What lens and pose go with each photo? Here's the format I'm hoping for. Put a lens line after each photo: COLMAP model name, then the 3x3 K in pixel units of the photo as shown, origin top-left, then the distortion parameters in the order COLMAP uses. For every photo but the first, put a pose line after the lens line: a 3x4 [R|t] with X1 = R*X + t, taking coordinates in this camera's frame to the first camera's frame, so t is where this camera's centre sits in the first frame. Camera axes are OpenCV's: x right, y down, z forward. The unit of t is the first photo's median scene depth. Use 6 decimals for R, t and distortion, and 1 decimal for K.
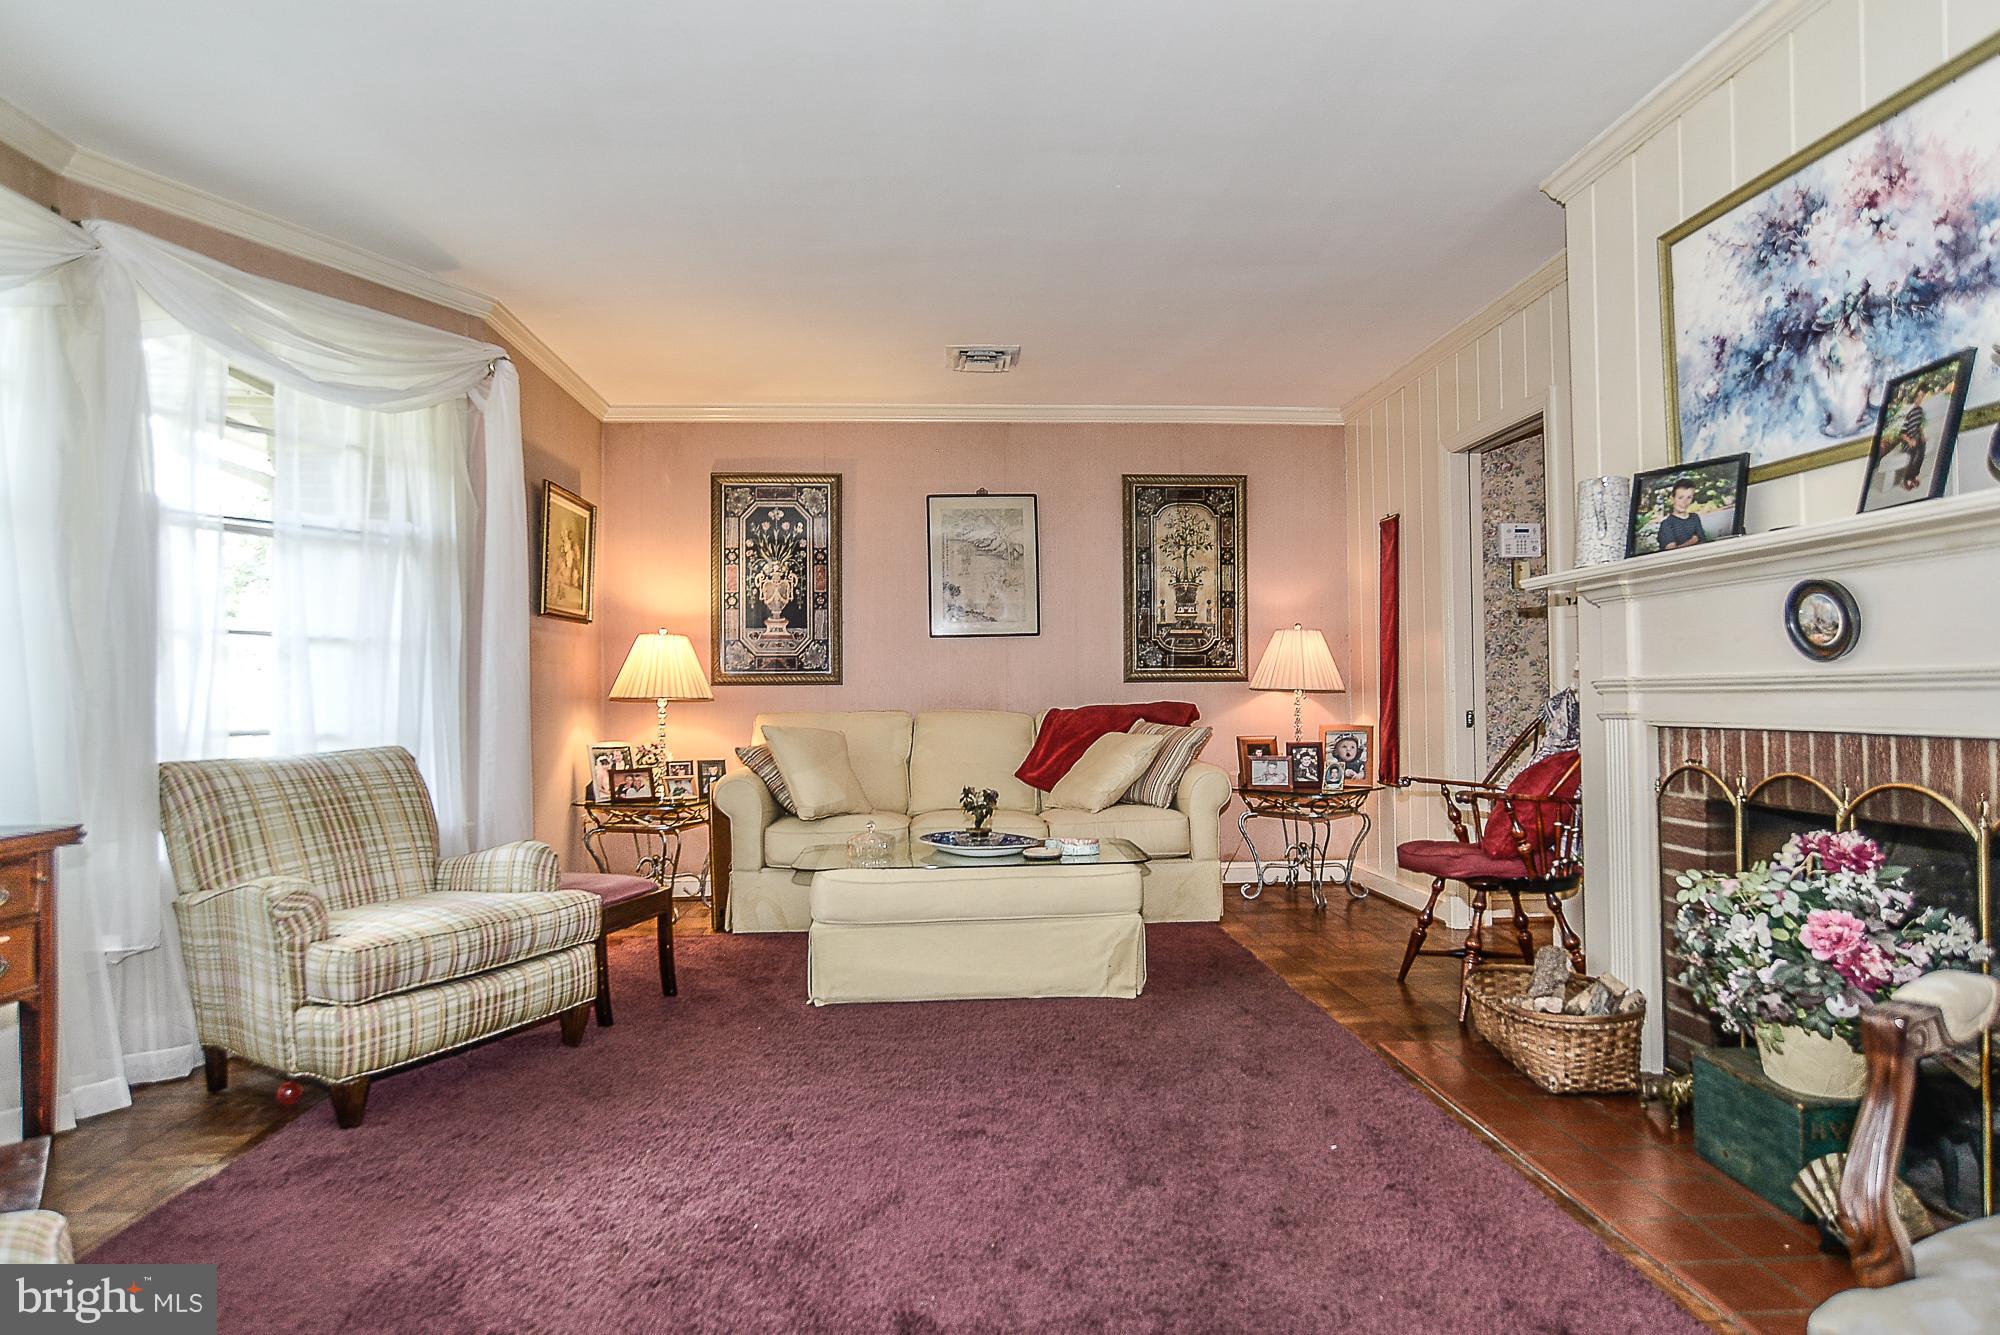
lens RADIAL K [[989.1, 0, 1000.0], [0, 989.1, 667.5], [0, 0, 1]] dist [-0.002519, -0.000283]
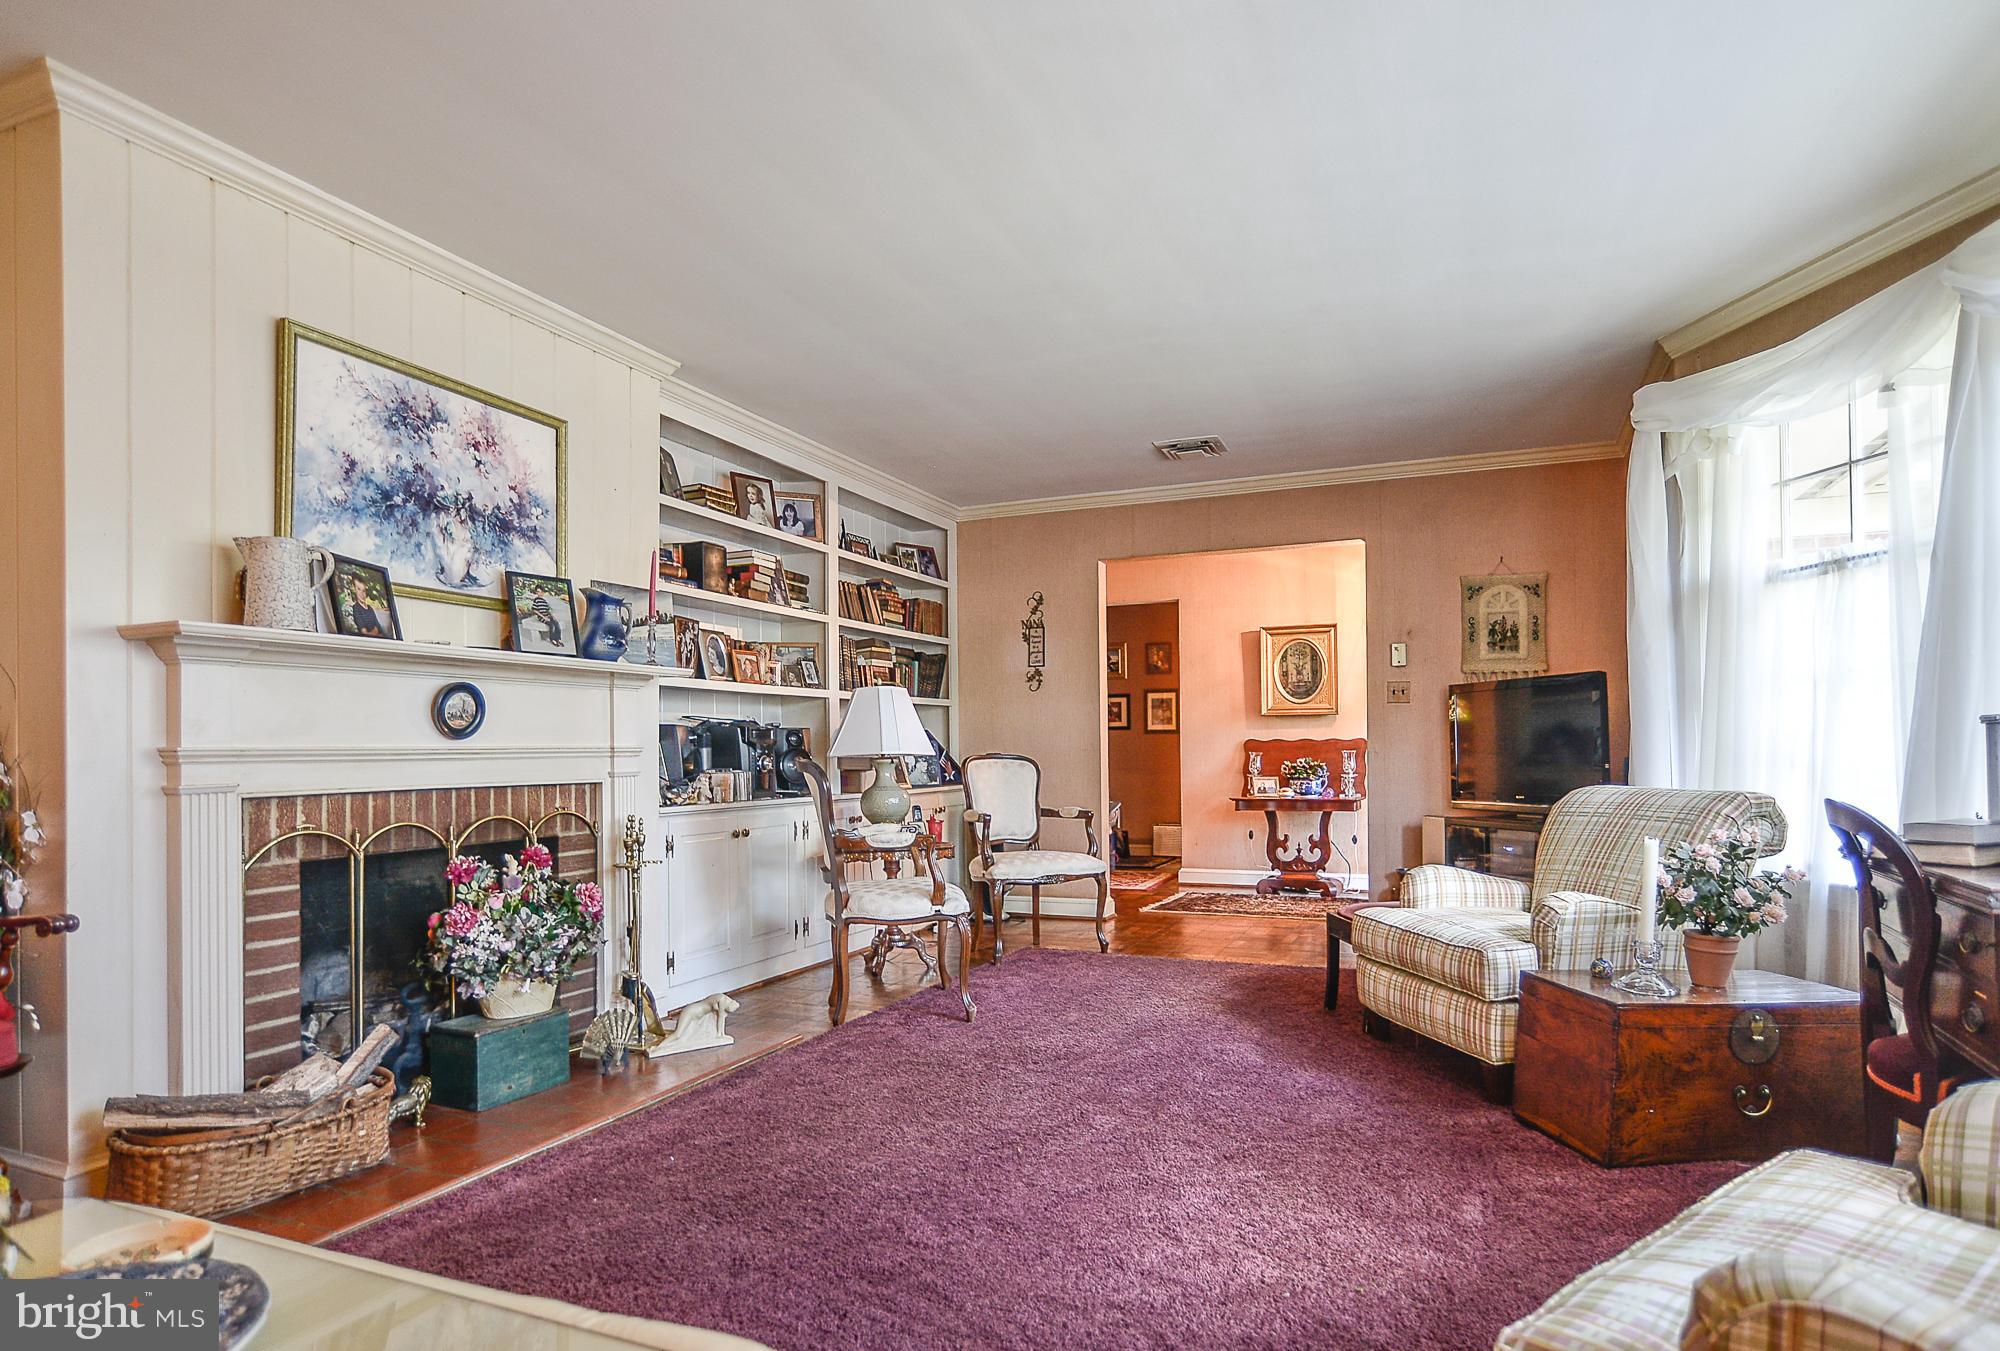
lens RADIAL K [[1109.3, 0, 997.5], [0, 1109.3, 751.3], [0, 0, 1]] dist [0.001617, 0.000489]
pose [[-0.876899, 0.025567, 0.479995, -0.629065], [0.014554, 0.999539, -0.026652, 0.065153], [-0.480455, -0.016385, -0.876866, 2.007138]]
